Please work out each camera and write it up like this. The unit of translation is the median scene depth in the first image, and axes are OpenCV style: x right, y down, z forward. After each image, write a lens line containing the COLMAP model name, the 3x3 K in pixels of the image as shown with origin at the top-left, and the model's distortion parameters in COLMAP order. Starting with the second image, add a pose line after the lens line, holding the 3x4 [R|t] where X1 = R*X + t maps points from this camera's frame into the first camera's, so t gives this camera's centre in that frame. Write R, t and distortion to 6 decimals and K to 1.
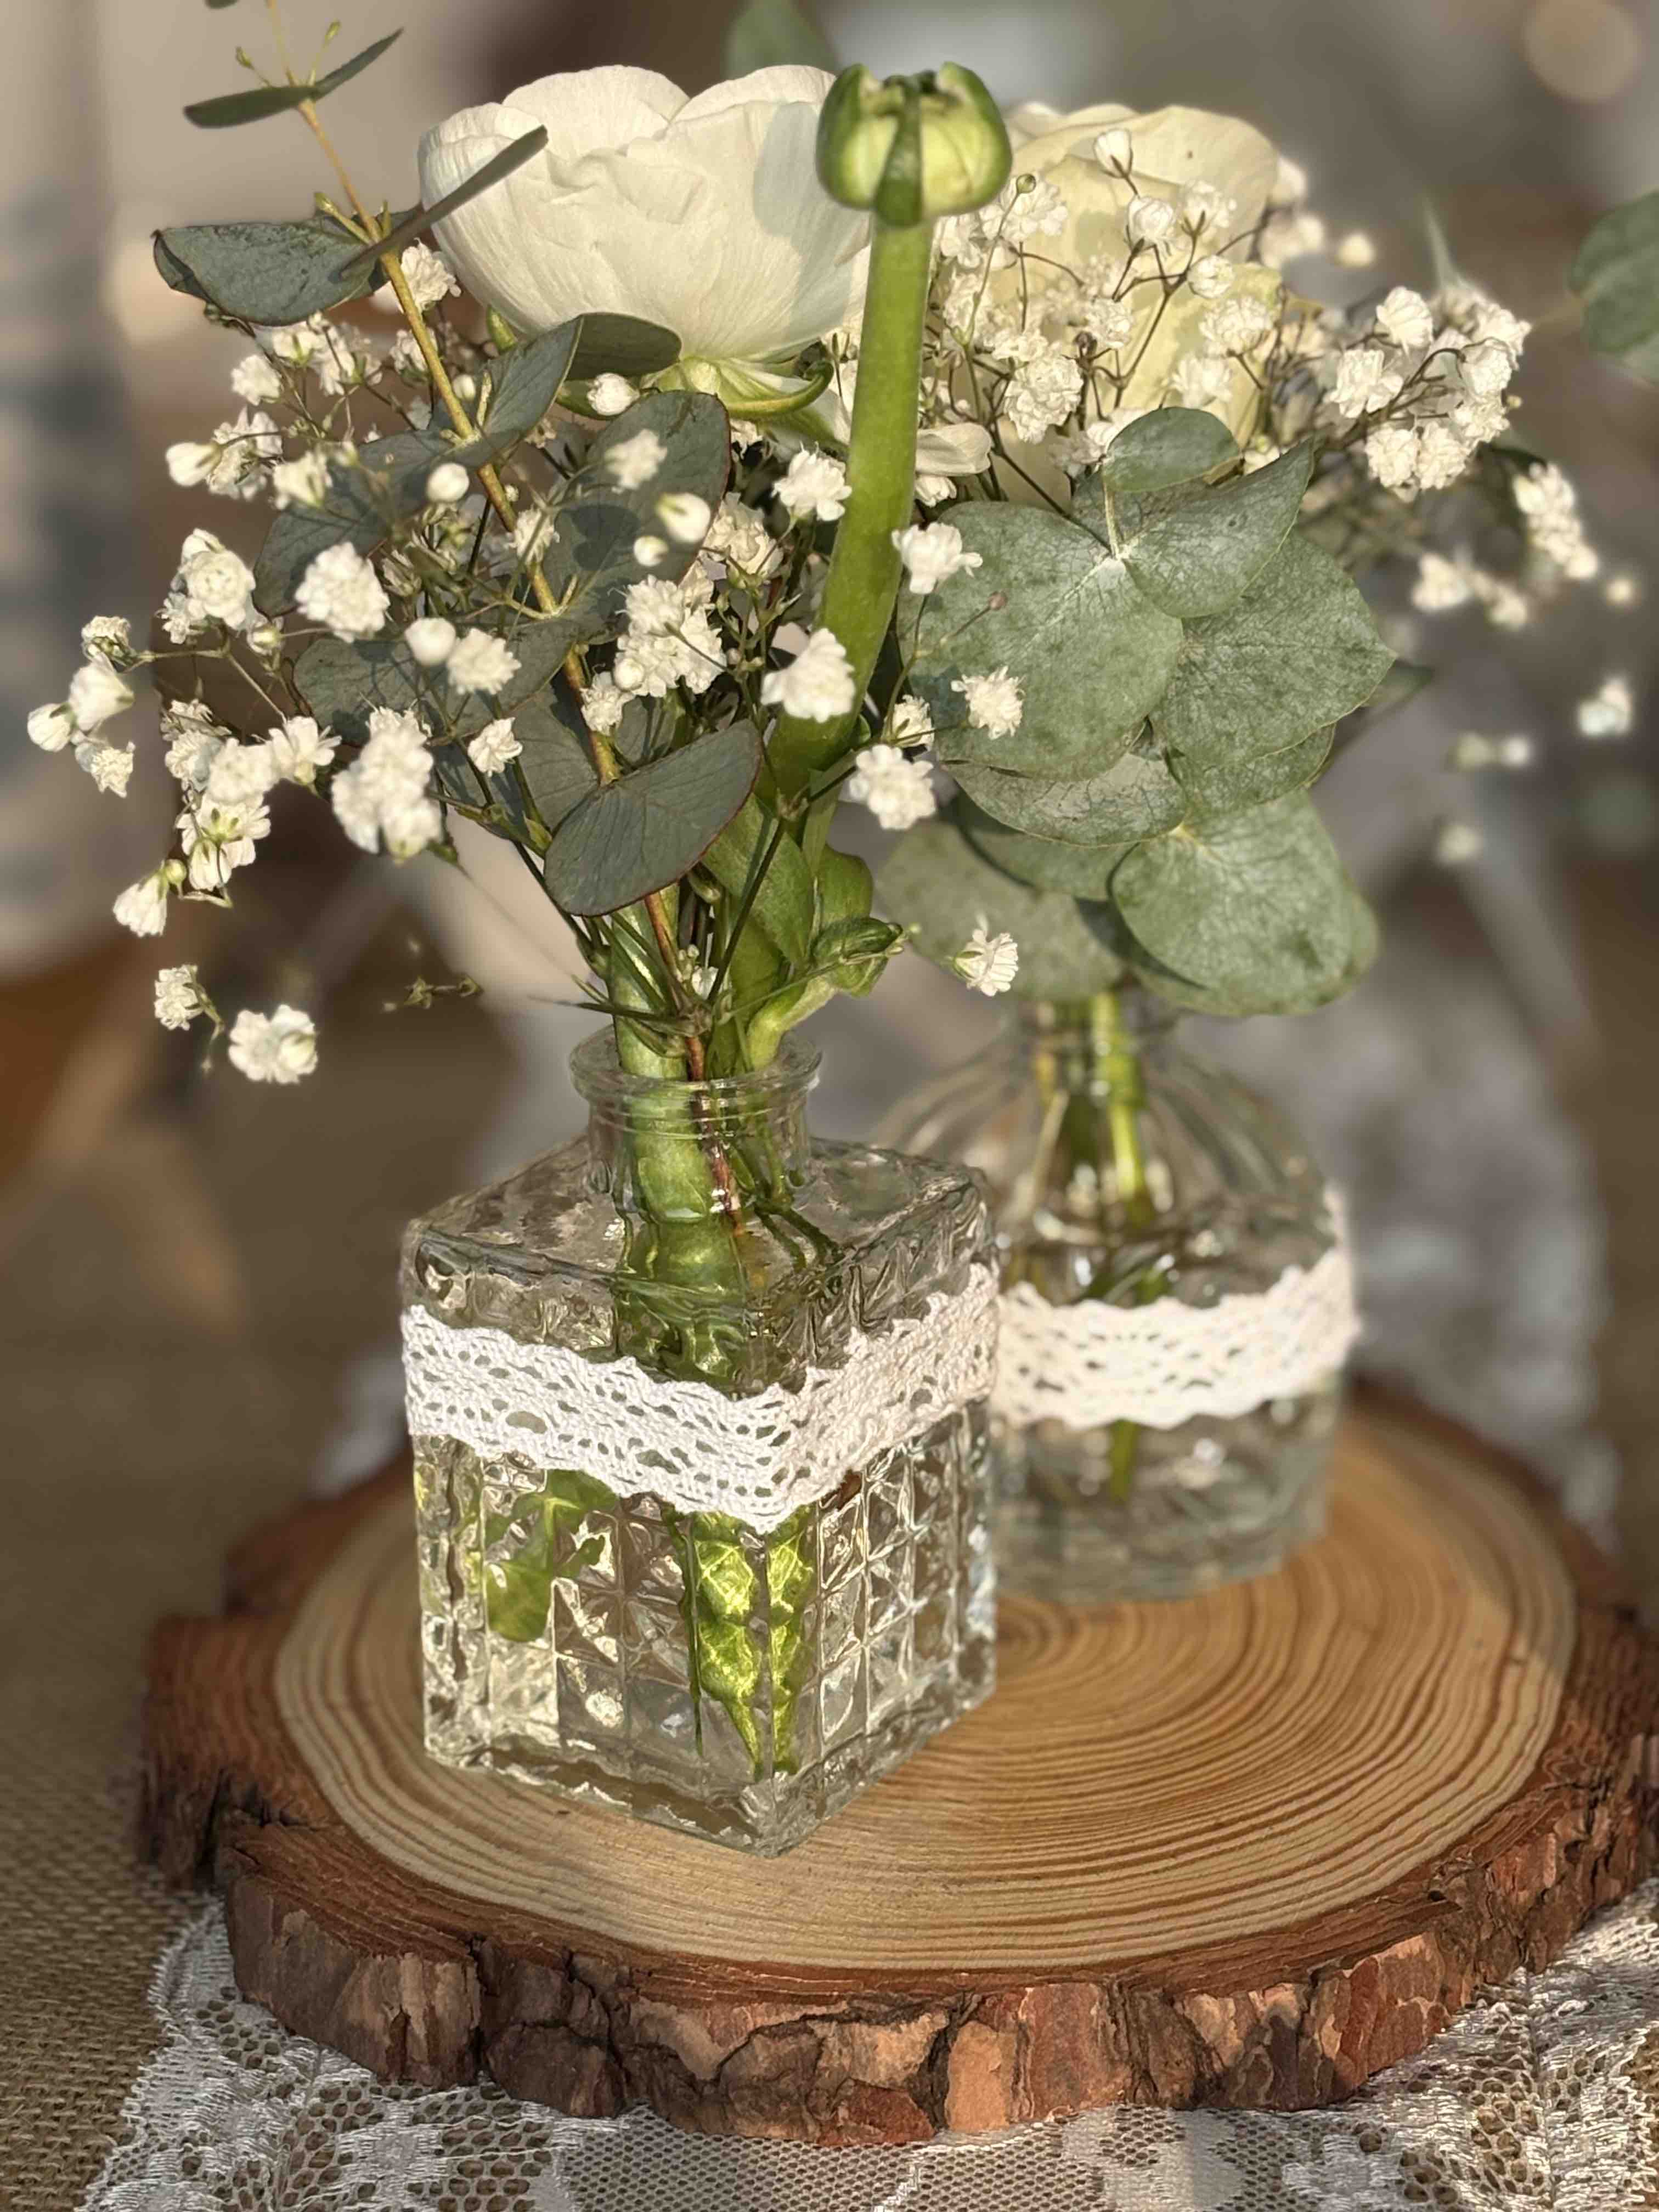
lens RADIAL K [[5049.0, 0, 829.5], [0, 5049.0, 1106.0], [0, 0, 1]] dist [0.238466, -1.237543]
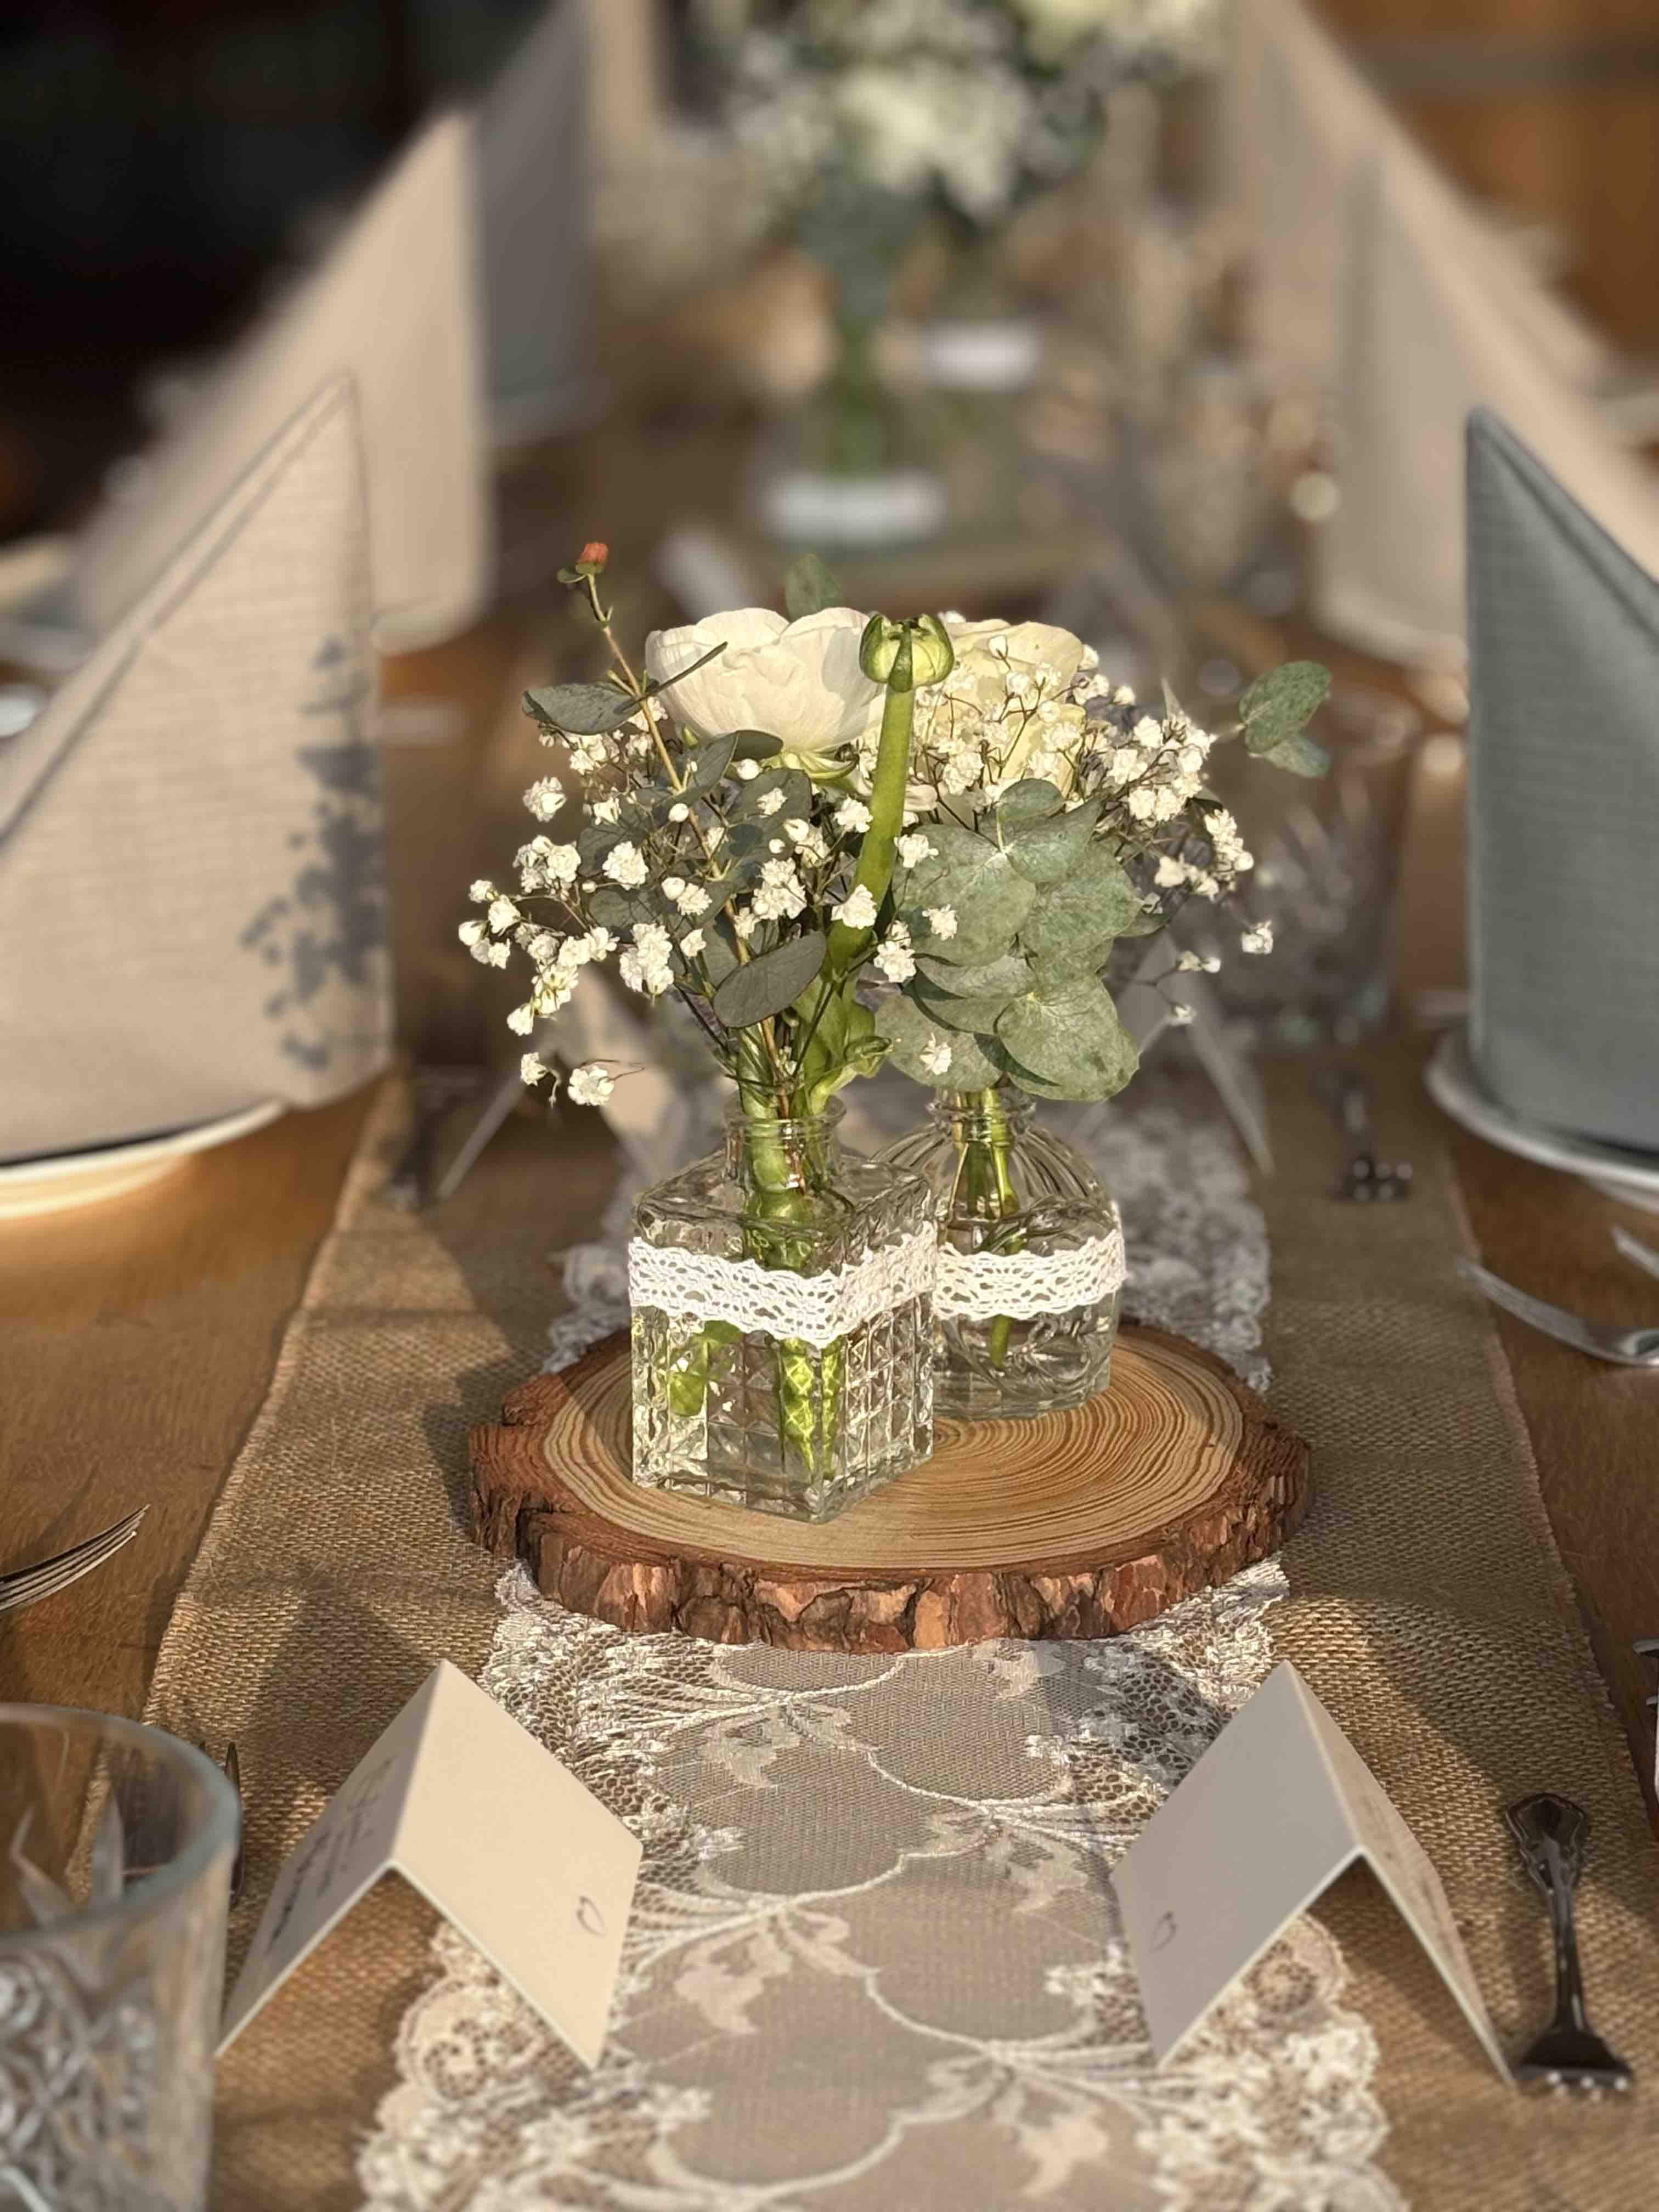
lens RADIAL K [[5049.0, 0, 829.5], [0, 5049.0, 1106.0], [0, 0, 1]] dist [0.238466, -1.237543]
pose [[0.999316, 0.006196, 0.036449, -0.080255], [-0.003736, 0.997735, -0.067168, 0.120665], [-0.036783, 0.066986, 0.997076, -0.939343]]
